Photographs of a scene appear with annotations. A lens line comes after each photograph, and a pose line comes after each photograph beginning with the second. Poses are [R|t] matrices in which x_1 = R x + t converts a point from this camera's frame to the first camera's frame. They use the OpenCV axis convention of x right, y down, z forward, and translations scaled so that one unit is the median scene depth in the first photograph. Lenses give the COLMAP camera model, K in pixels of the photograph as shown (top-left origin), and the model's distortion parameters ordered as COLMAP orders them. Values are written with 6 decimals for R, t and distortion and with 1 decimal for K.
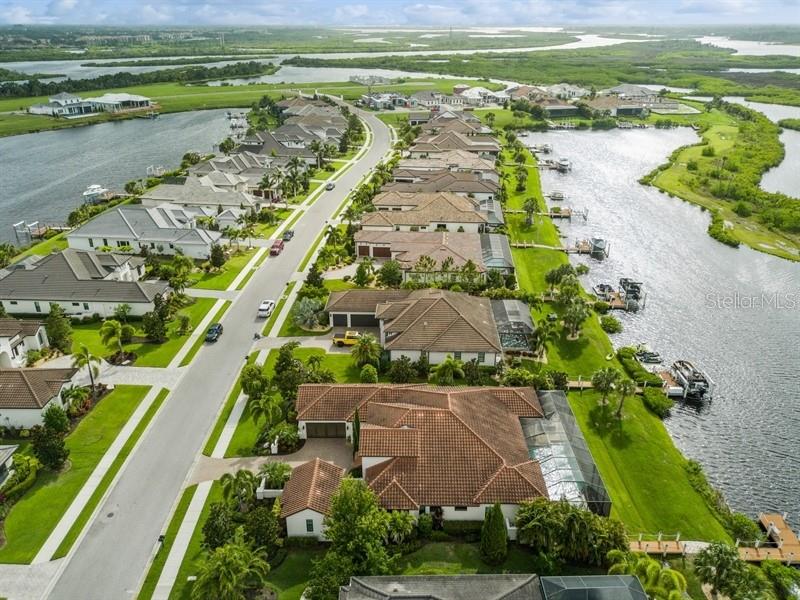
lens RADIAL K [[596.5, 0, 396.9], [0, 596.5, 297.4], [0, 0, 1]] dist [0.108302, -0.176675]
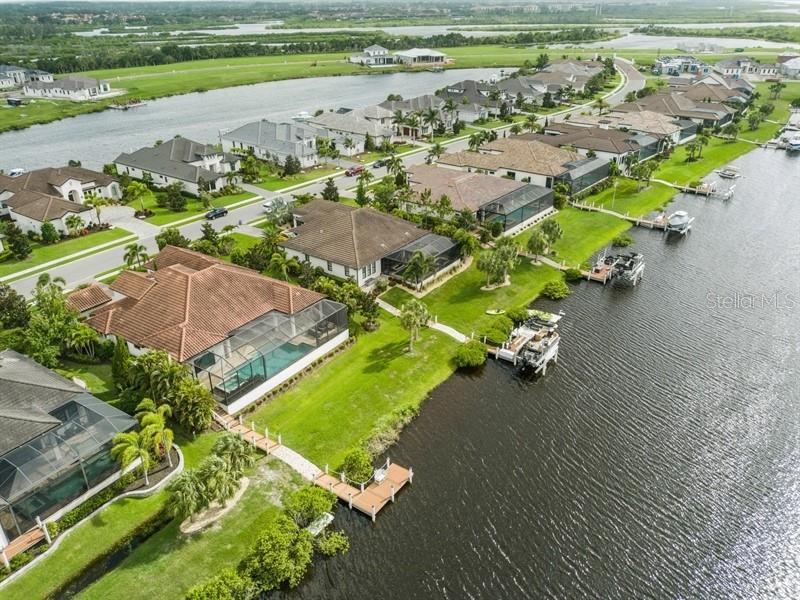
lens RADIAL K [[603.4, 0, 400.0], [0, 603.4, 300.0], [0, 0, 1]] dist [0.005756, -0.001726]
pose [[0.827098, 0.245889, -0.505419, 0.460420], [-0.225220, 0.968870, 0.102797, 0.013723], [0.514962, 0.028807, 0.856729, 0.109135]]
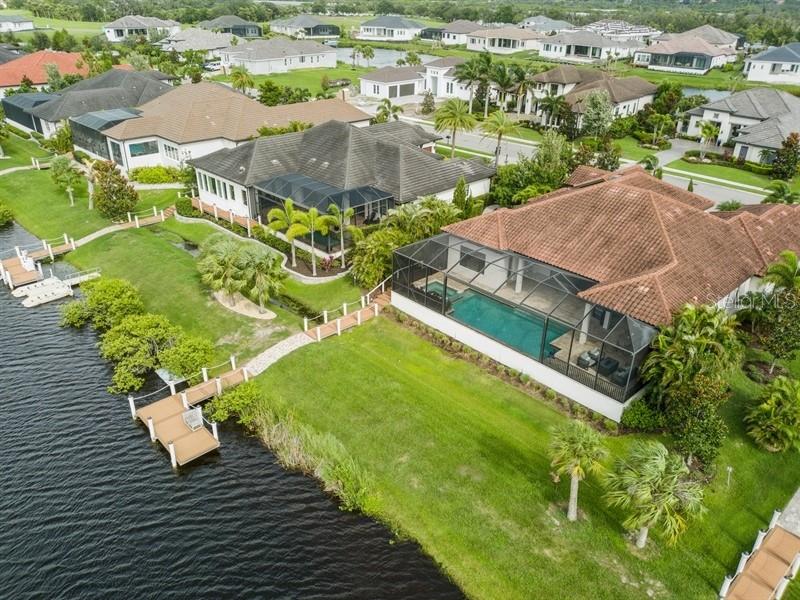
lens RADIAL K [[603.4, 0, 400.0], [0, 603.4, 300.0], [0, 0, 1]] dist [0.005756, -0.001726]
pose [[-0.722363, 0.307585, -0.619341, 0.359015], [-0.298468, 0.669229, 0.680477, -0.064916], [0.623786, 0.676405, -0.391622, 0.564149]]
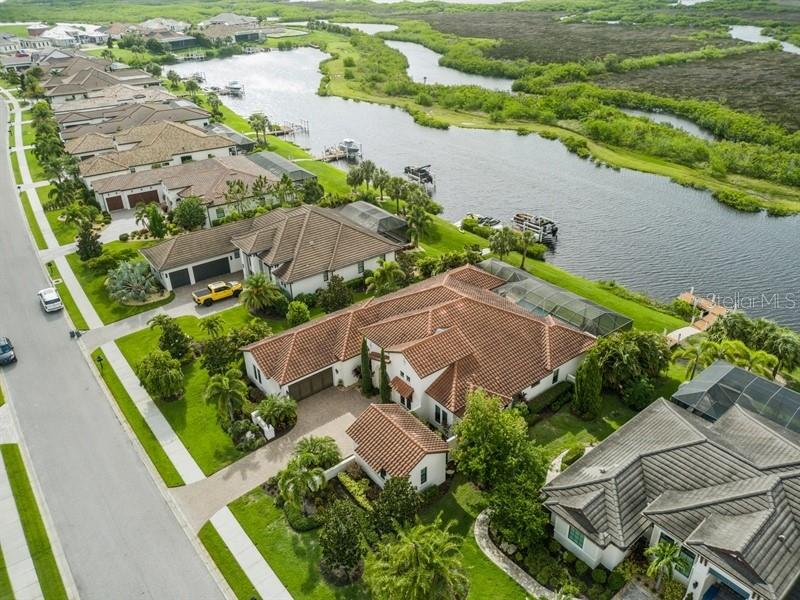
lens RADIAL K [[596.5, 0, 396.9], [0, 596.5, 297.4], [0, 0, 1]] dist [0.108302, -0.176675]
pose [[0.785405, -0.314769, 0.532973, -0.204353], [0.273327, 0.948916, 0.157639, 0.011018], [-0.555367, 0.021865, 0.831318, 0.149022]]
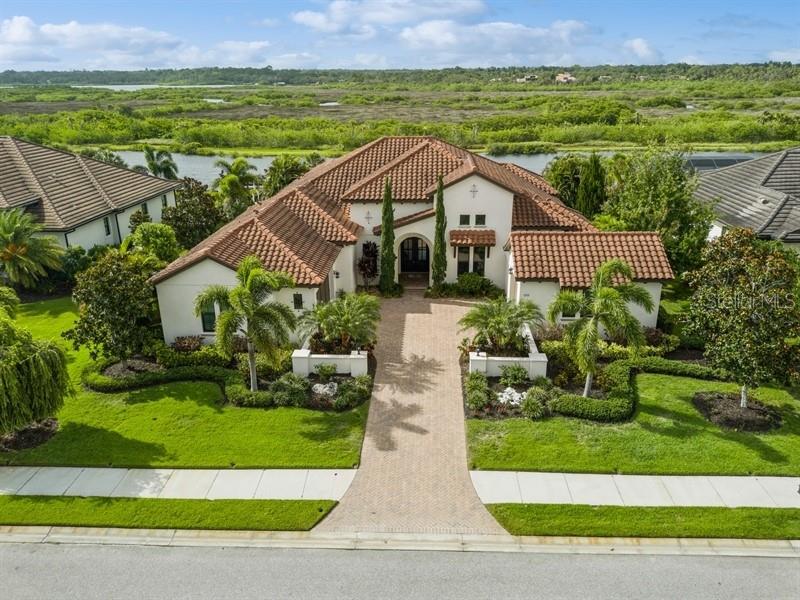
lens RADIAL K [[596.5, 0, 396.9], [0, 596.5, 297.4], [0, 0, 1]] dist [0.108302, -0.176675]
pose [[0.051684, -0.335245, 0.940712, -0.256989], [0.418484, 0.862548, 0.284398, 0.060637], [-0.906753, 0.378974, 0.184875, 0.442173]]
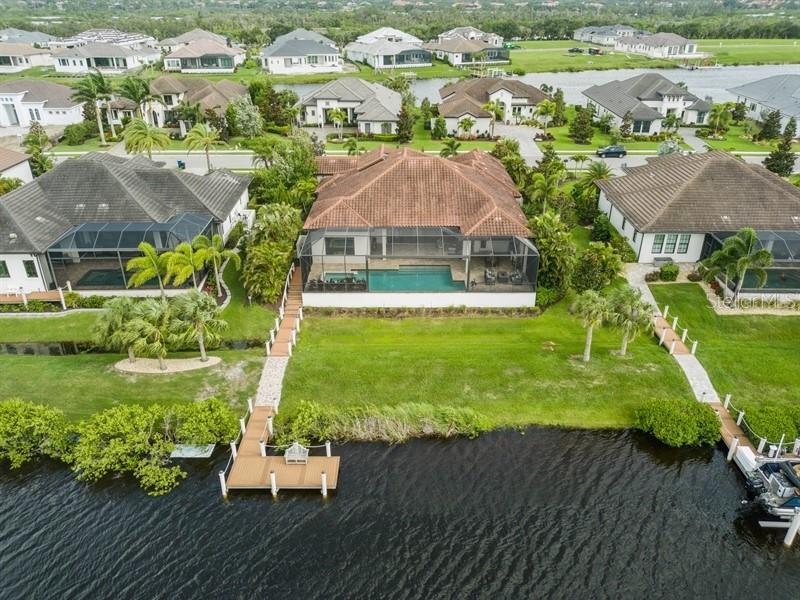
lens RADIAL K [[596.5, 0, 396.9], [0, 596.5, 297.4], [0, 0, 1]] dist [0.108302, -0.176675]
pose [[0.000375, 0.445280, -0.895391, 0.473920], [-0.407510, 0.817740, 0.406493, -0.003753], [0.913201, 0.364728, 0.181763, 0.412721]]
